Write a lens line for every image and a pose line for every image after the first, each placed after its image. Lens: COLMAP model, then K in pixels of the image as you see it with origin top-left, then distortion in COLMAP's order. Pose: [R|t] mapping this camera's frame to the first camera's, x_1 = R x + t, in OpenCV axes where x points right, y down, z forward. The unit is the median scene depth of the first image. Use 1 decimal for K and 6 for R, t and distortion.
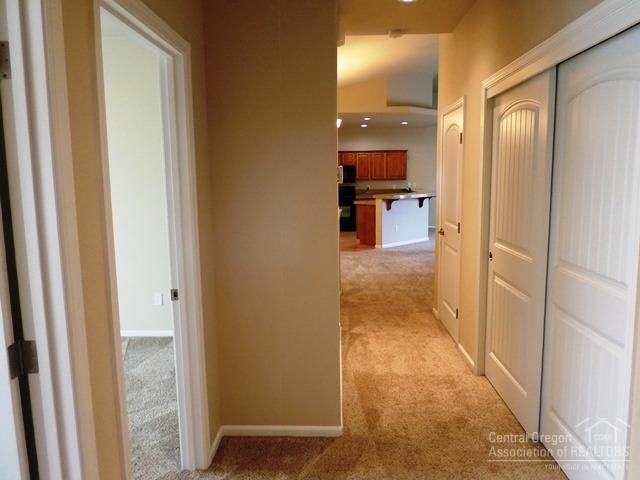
lens RADIAL K [[487.8, 0, 321.7], [0, 487.8, 237.6], [0, 0, 1]] dist [0.004207, -0.020812]
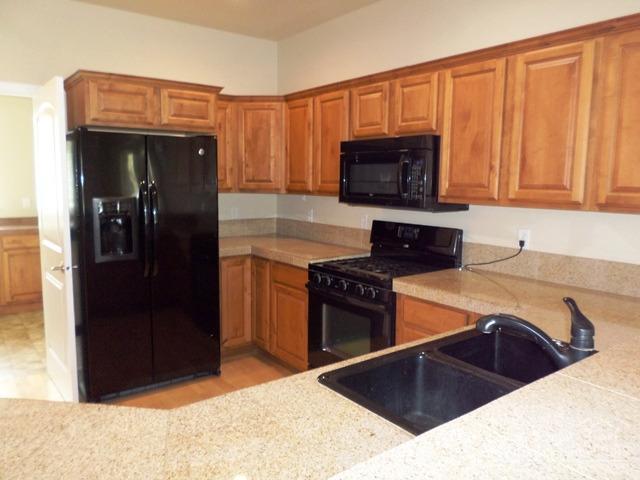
lens RADIAL K [[487.8, 0, 321.7], [0, 487.8, 237.6], [0, 0, 1]] dist [0.004207, -0.020812]
pose [[0.635993, 0.117610, -0.762680, 0.201754], [-0.119945, 0.991373, 0.052855, -0.107485], [0.762316, 0.057865, 0.644613, 0.829572]]
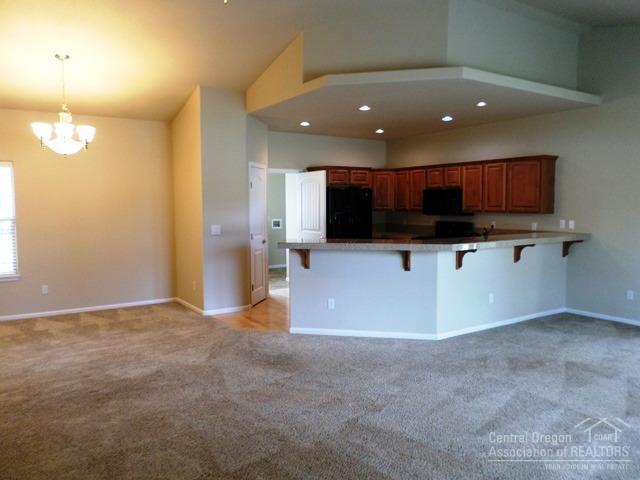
lens RADIAL K [[487.8, 0, 321.7], [0, 487.8, 237.6], [0, 0, 1]] dist [0.004207, -0.020812]
pose [[0.581083, 0.072135, -0.810641, 0.454128], [-0.109263, 0.993961, 0.010126, -0.074509], [0.806476, 0.082689, 0.585456, 0.522631]]
